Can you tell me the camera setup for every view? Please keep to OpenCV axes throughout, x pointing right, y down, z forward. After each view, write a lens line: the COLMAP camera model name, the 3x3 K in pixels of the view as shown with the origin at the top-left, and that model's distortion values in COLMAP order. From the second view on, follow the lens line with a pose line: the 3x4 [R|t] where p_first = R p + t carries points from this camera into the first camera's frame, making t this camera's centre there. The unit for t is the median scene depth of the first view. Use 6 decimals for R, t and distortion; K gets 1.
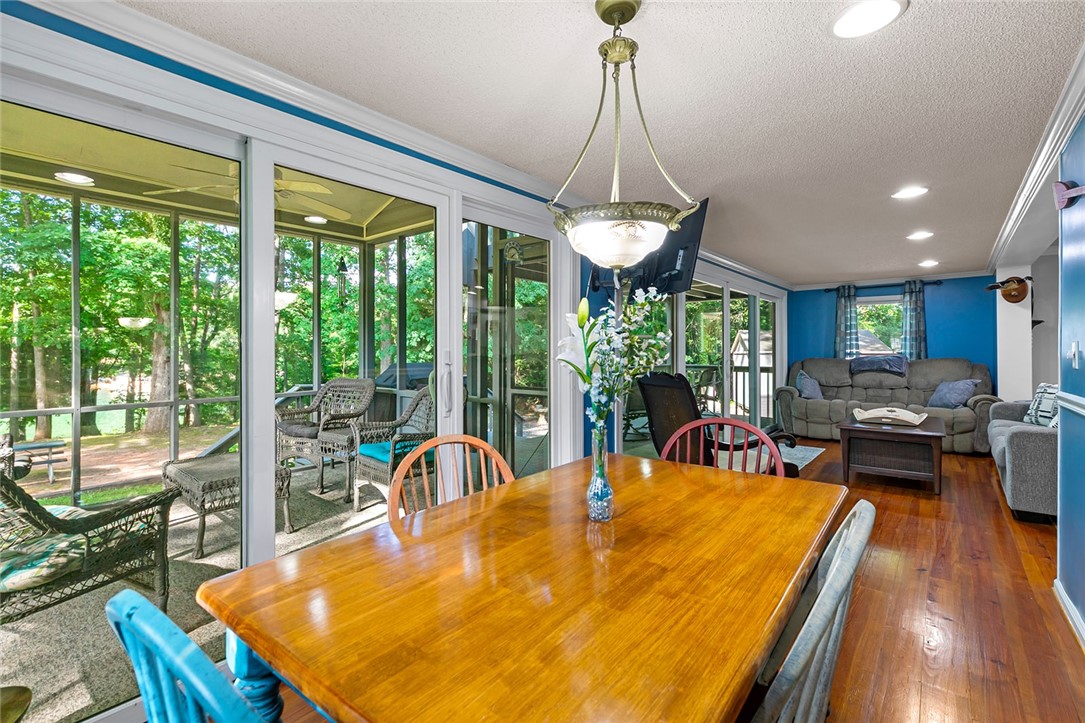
lens RADIAL K [[483.9, 0, 546.4], [0, 483.9, 354.2], [0, 0, 1]] dist [0.004622, 0.000375]
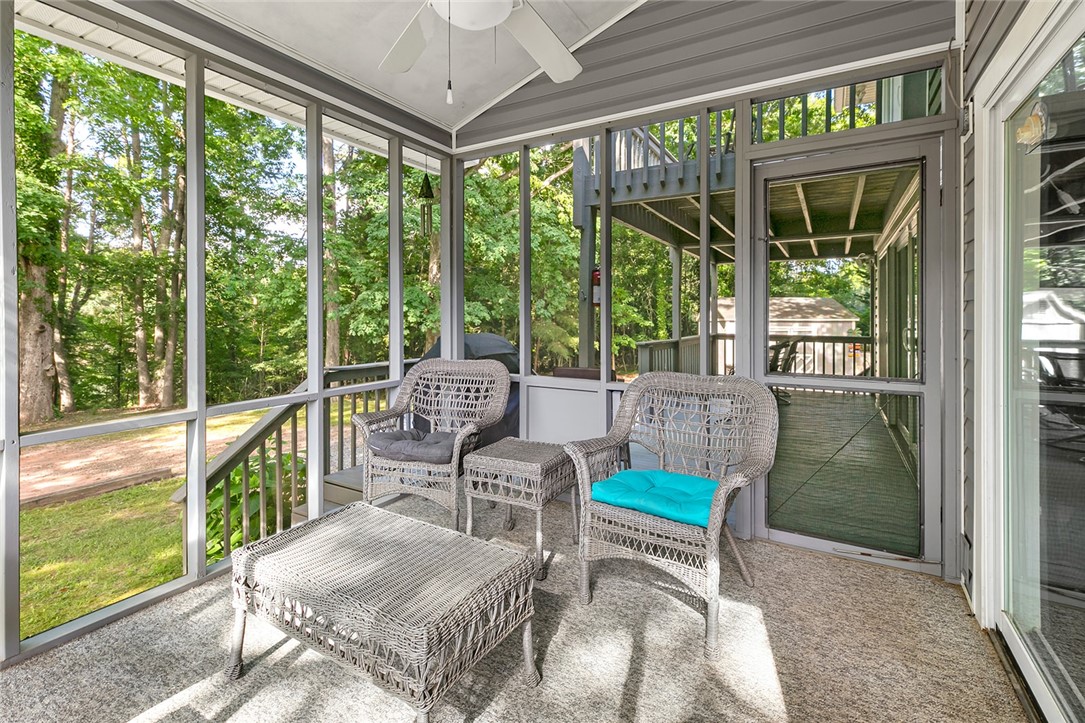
lens RADIAL K [[483.9, 0, 537.4], [0, 483.9, 324.9], [0, 0, 1]] dist [0.004622, 0.000375]
pose [[0.985749, -0.004571, 0.168161, -0.165678], [0.003289, 0.999963, 0.007907, -0.000740], [-0.168191, -0.007241, 0.985728, 0.139858]]
